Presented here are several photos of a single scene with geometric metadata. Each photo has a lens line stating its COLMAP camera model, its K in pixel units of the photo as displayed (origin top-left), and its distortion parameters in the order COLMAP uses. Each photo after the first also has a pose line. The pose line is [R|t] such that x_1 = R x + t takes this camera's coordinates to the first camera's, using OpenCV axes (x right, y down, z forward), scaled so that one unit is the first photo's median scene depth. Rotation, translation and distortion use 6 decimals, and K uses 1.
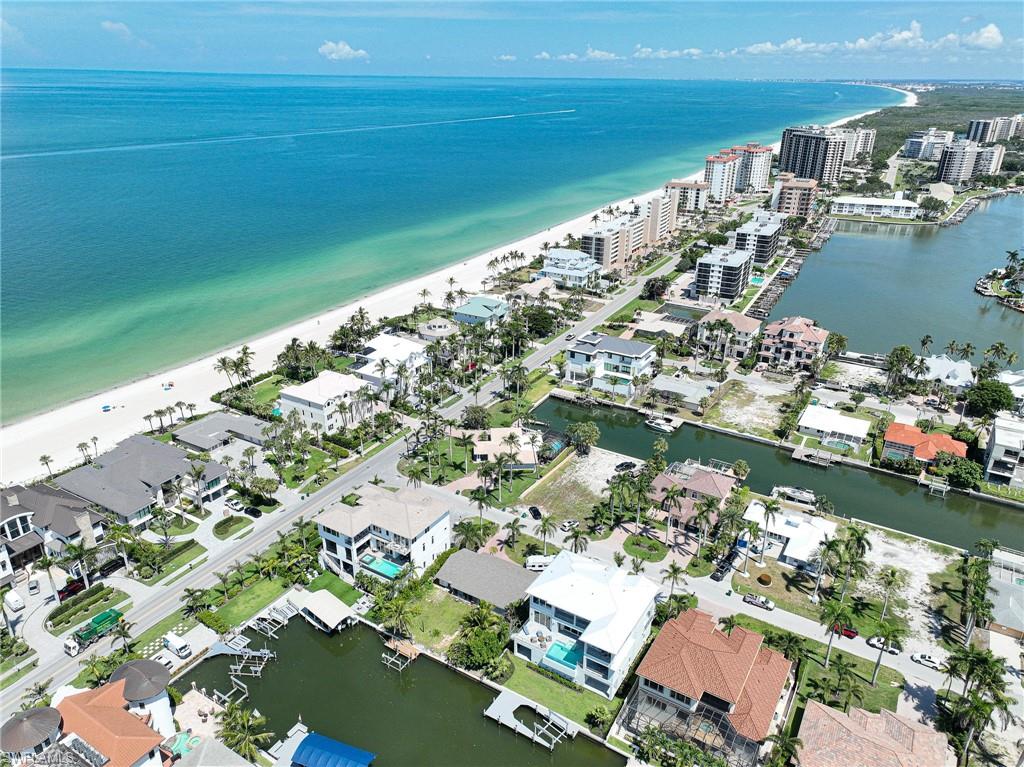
lens RADIAL K [[715.9, 0, 512.0], [0, 715.9, 383.5], [0, 0, 1]] dist [0.006093, 0.035975]
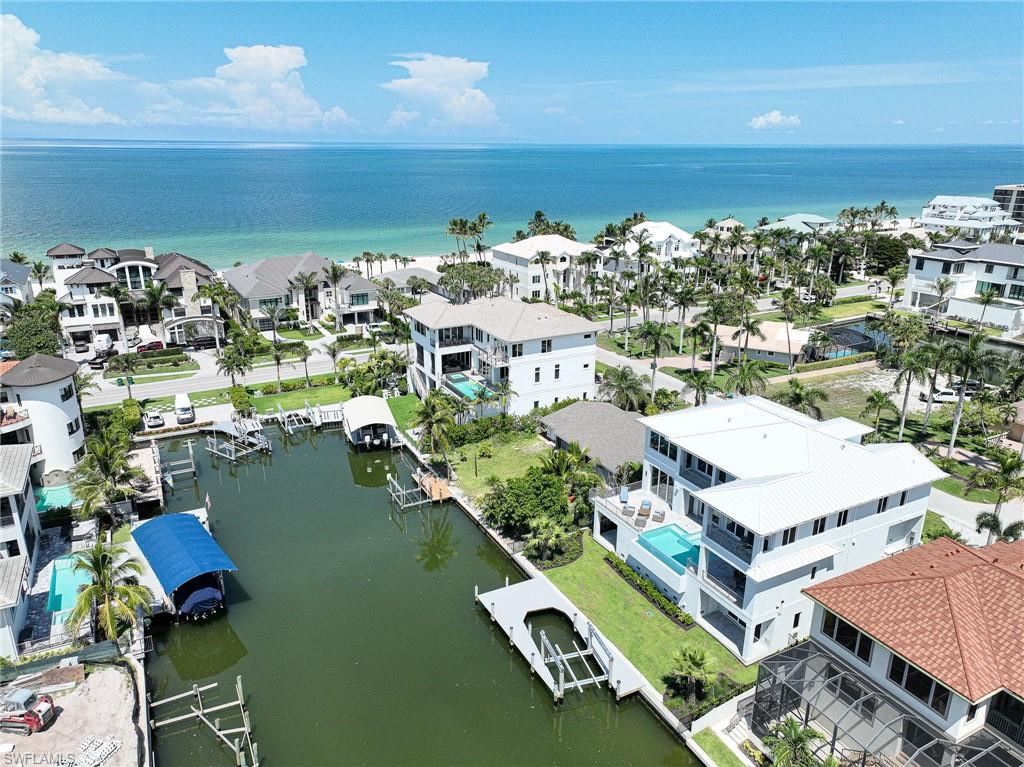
lens RADIAL K [[715.9, 0, 512.0], [0, 715.9, 383.5], [0, 0, 1]] dist [0.006093, 0.035975]
pose [[0.863098, 0.155361, -0.480547, 0.183785], [-0.193018, 0.980749, -0.029598, 0.300239], [0.466698, 0.118300, 0.876469, 0.516325]]
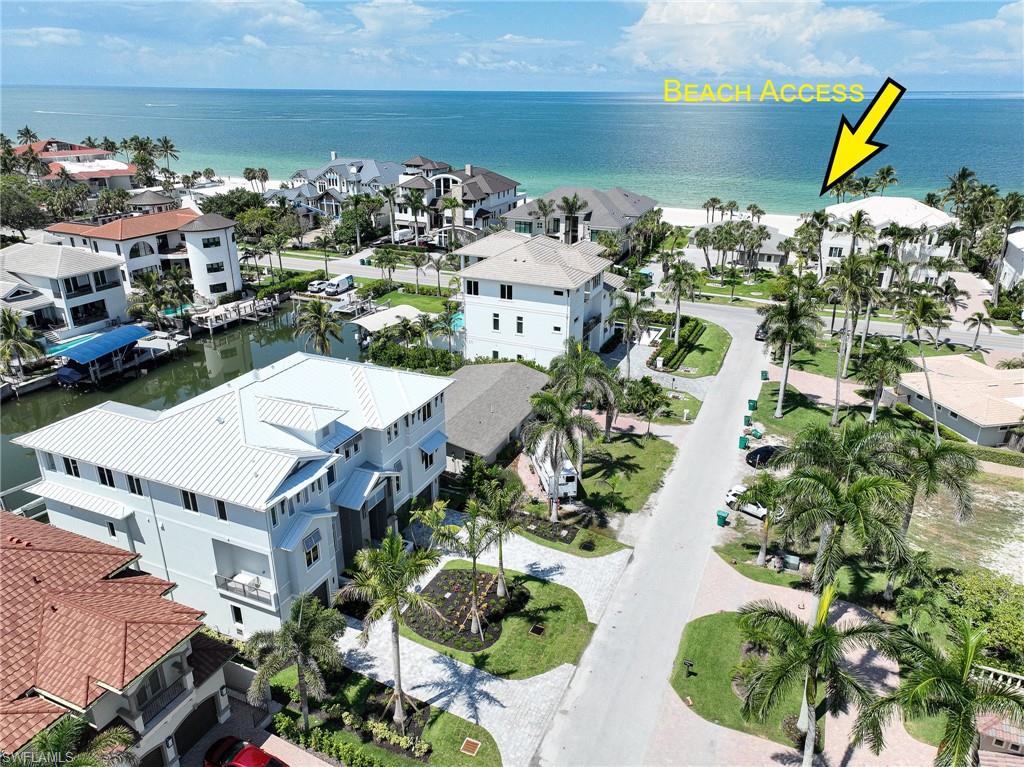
lens RADIAL K [[718.2, 0, 512.0], [0, 718.2, 383.5], [0, 0, 1]] dist [0.003789, -0.003486]
pose [[0.128337, 0.366333, -0.921591, 0.481423], [-0.386294, 0.874347, 0.293760, 0.115328], [0.913404, 0.318305, 0.253723, 1.034687]]
